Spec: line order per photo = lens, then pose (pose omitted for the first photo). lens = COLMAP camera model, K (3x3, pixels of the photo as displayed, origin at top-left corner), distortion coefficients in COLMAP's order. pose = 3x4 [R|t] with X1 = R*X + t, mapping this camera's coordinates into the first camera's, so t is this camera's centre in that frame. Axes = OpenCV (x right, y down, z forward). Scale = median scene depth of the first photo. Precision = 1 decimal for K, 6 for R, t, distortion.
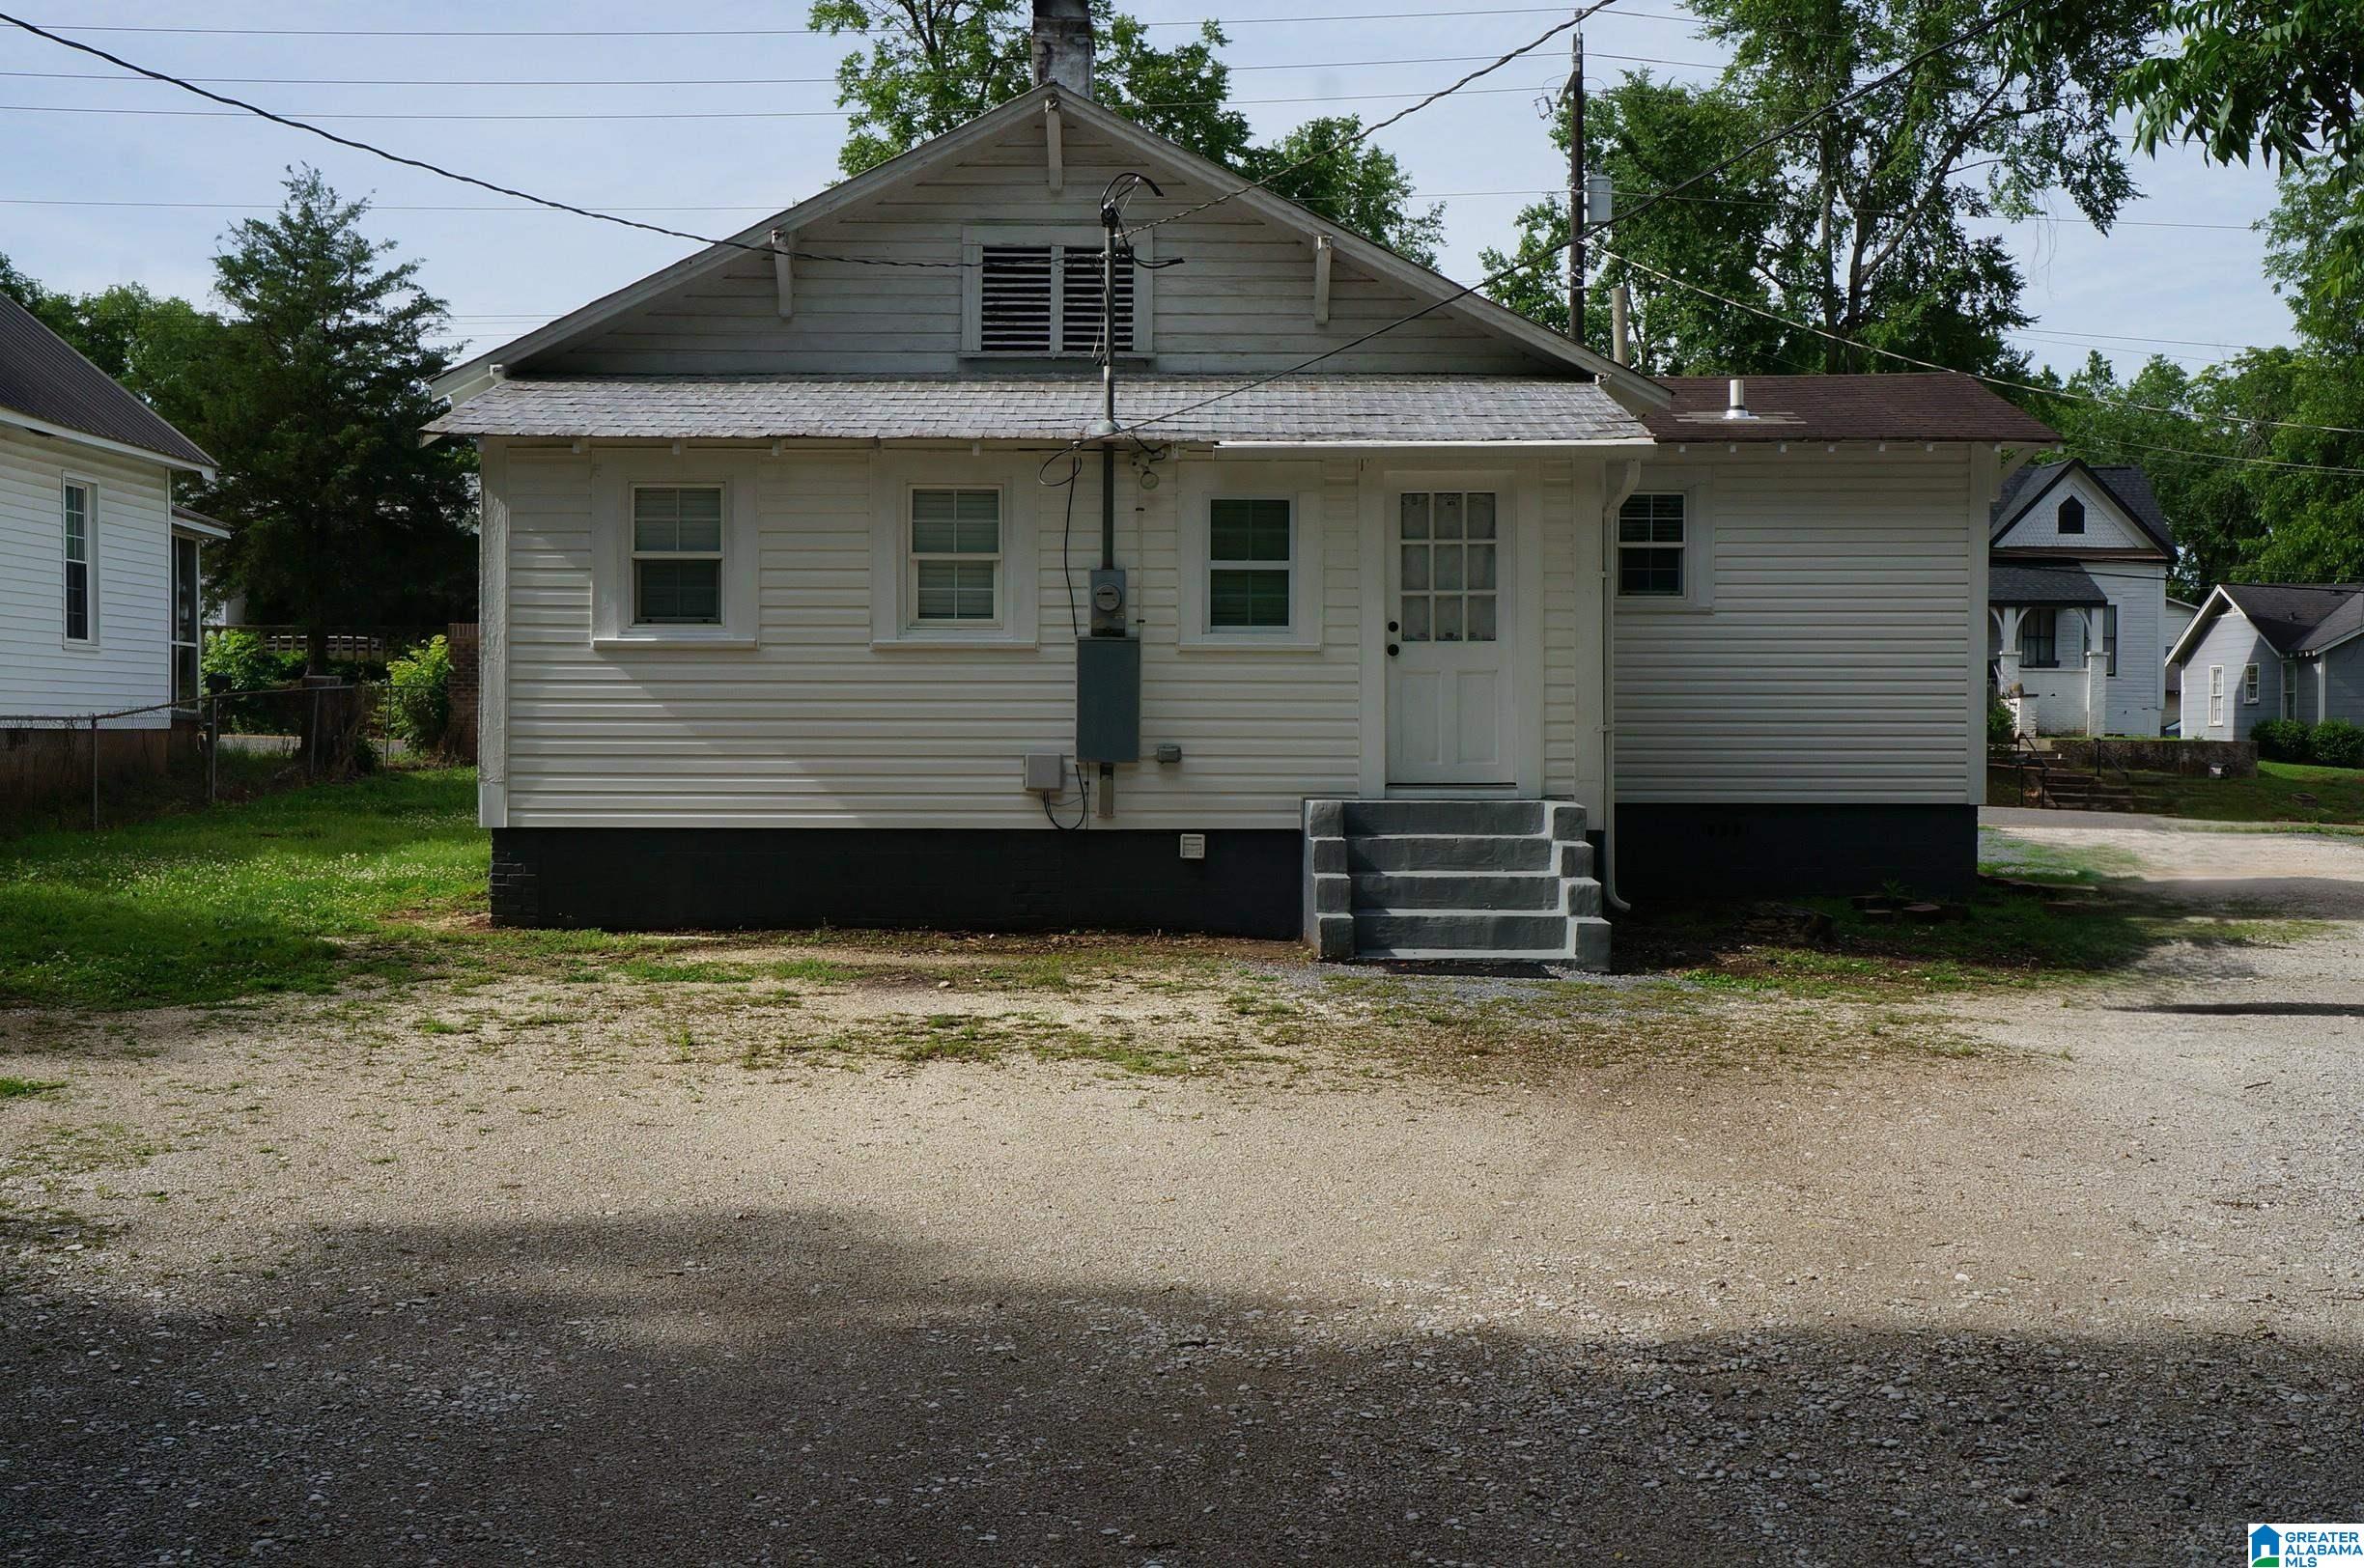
lens RADIAL K [[2672.8, 0, 1181.8], [0, 2672.8, 779.4], [0, 0, 1]] dist [0.046801, 0.000000]
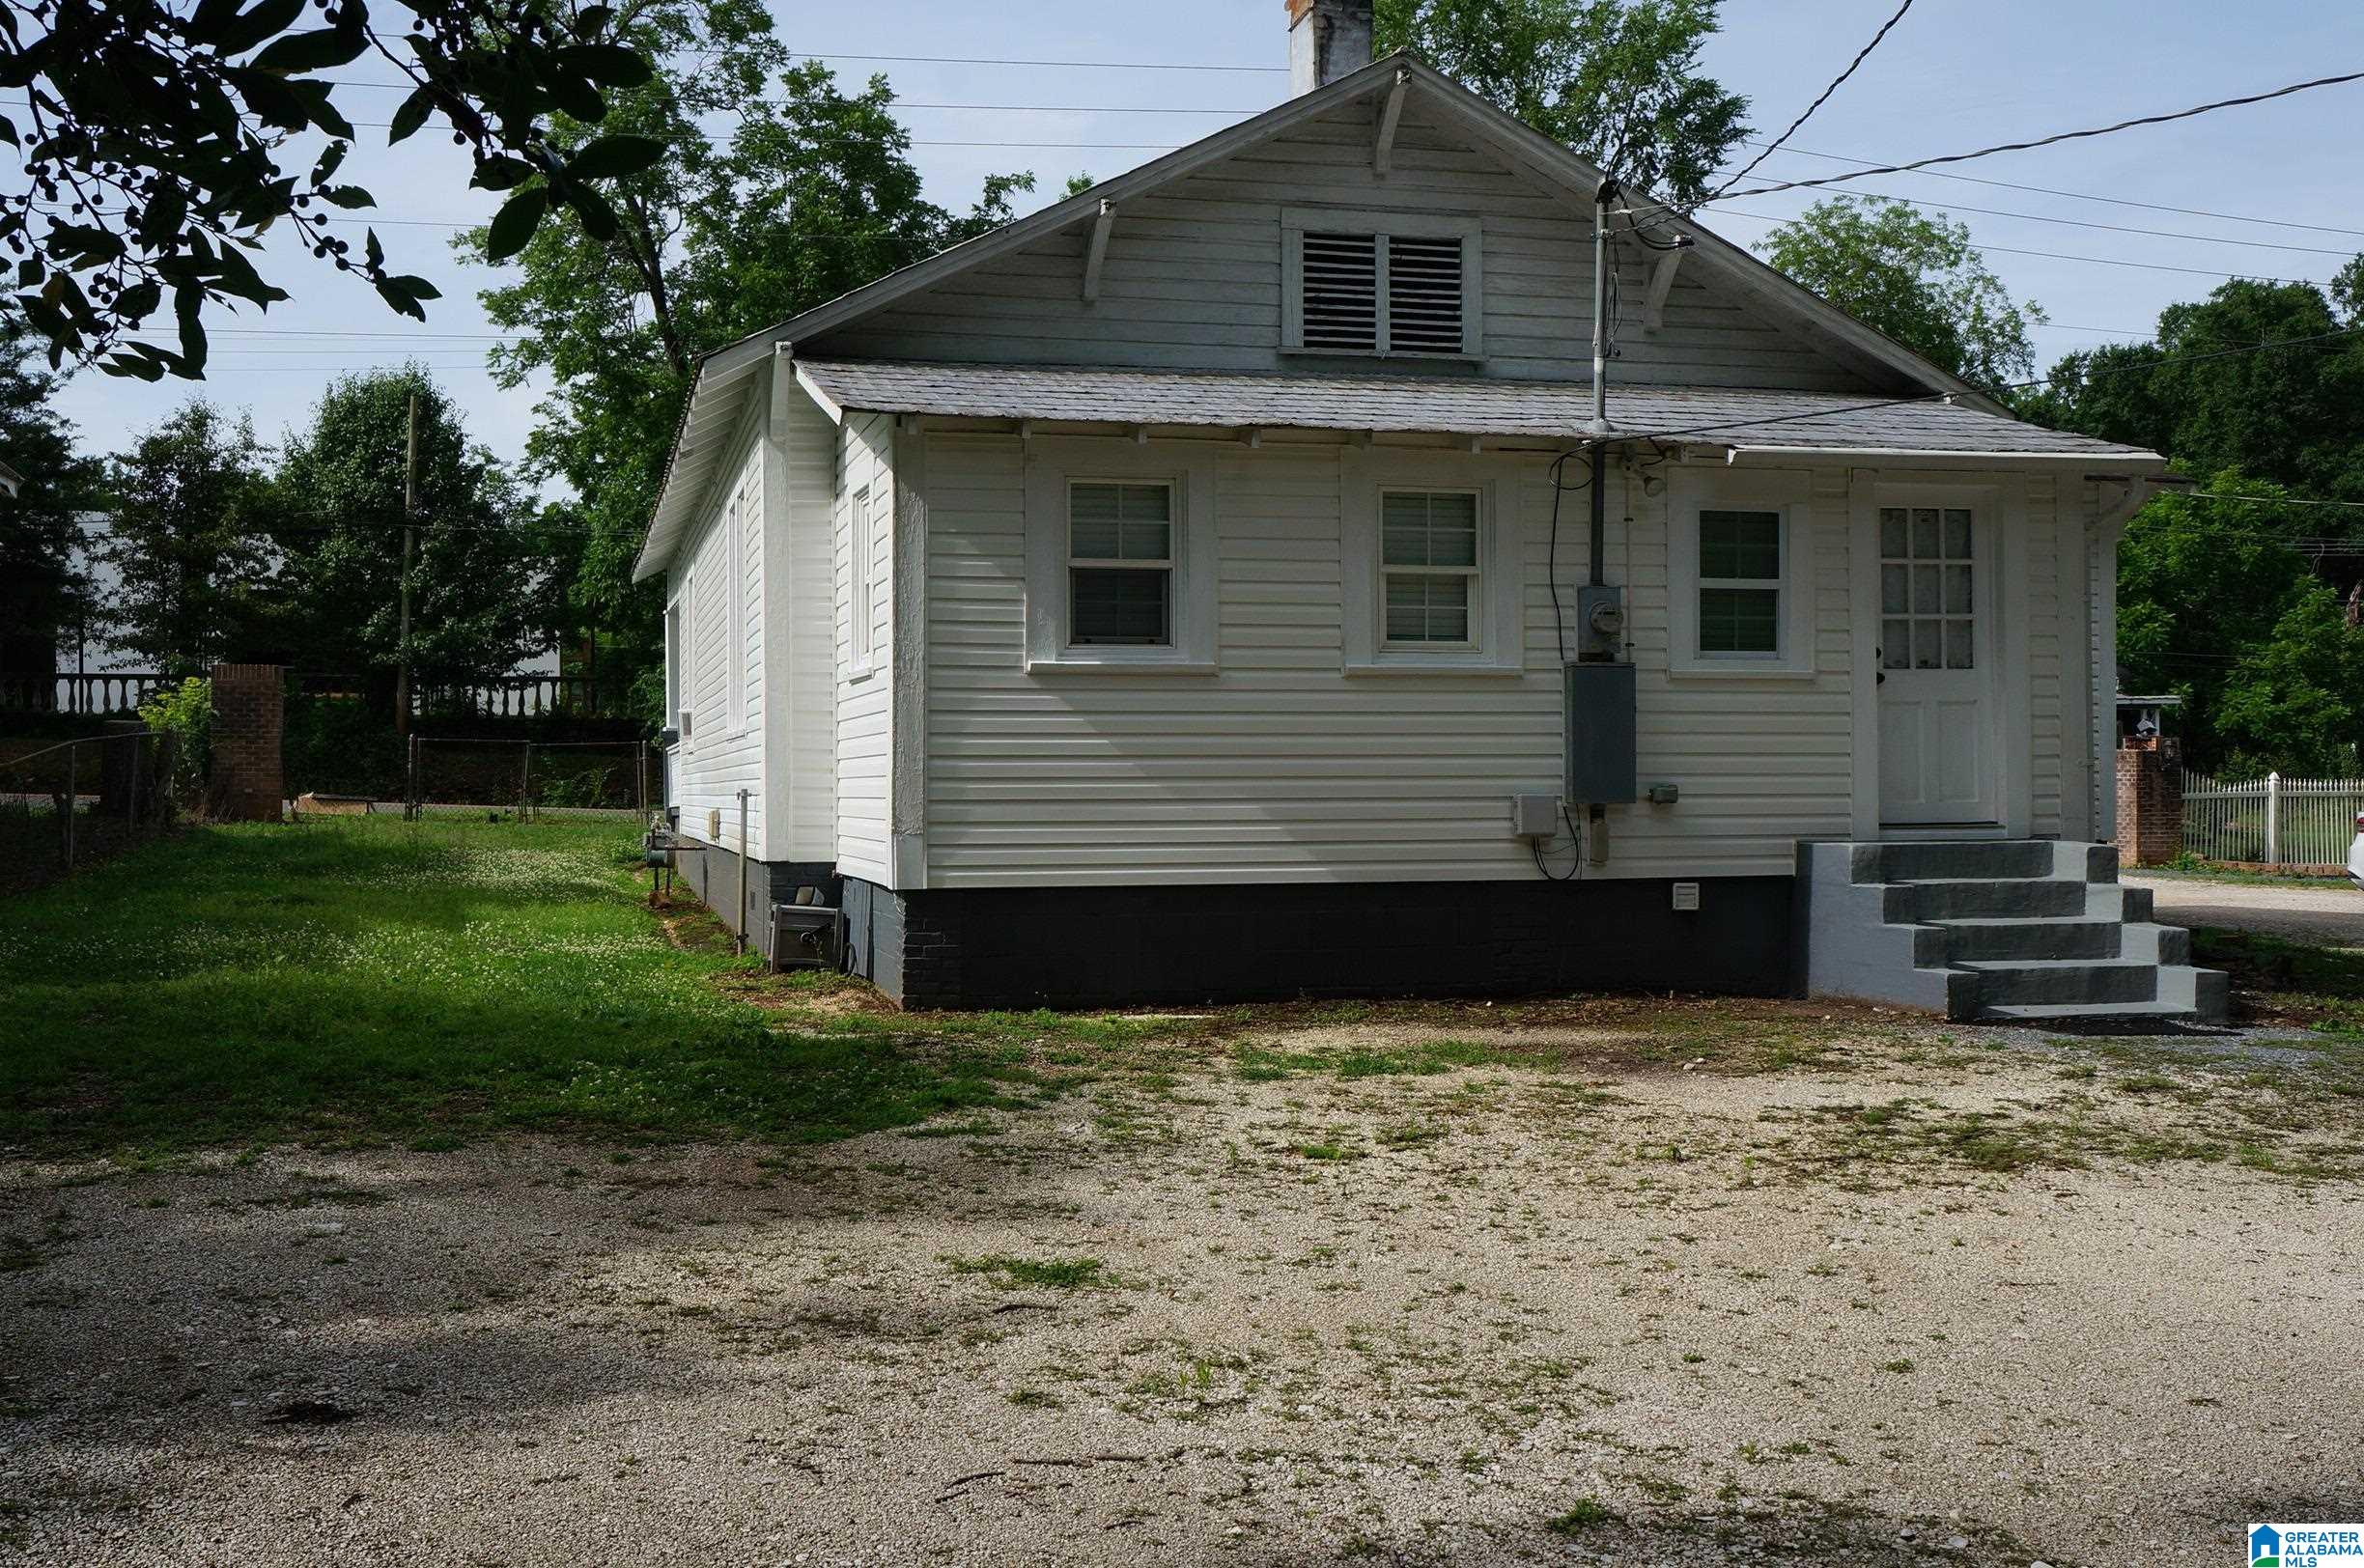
lens RADIAL K [[2490.8, 0, 1182.3], [0, 2490.8, 783.1], [0, 0, 1]] dist [0.000851, 0.000000]
pose [[0.968354, -0.007061, 0.249482, -0.366365], [0.011420, 0.999806, -0.016029, -0.001534], [-0.249320, 0.018370, 0.968247, 0.233844]]
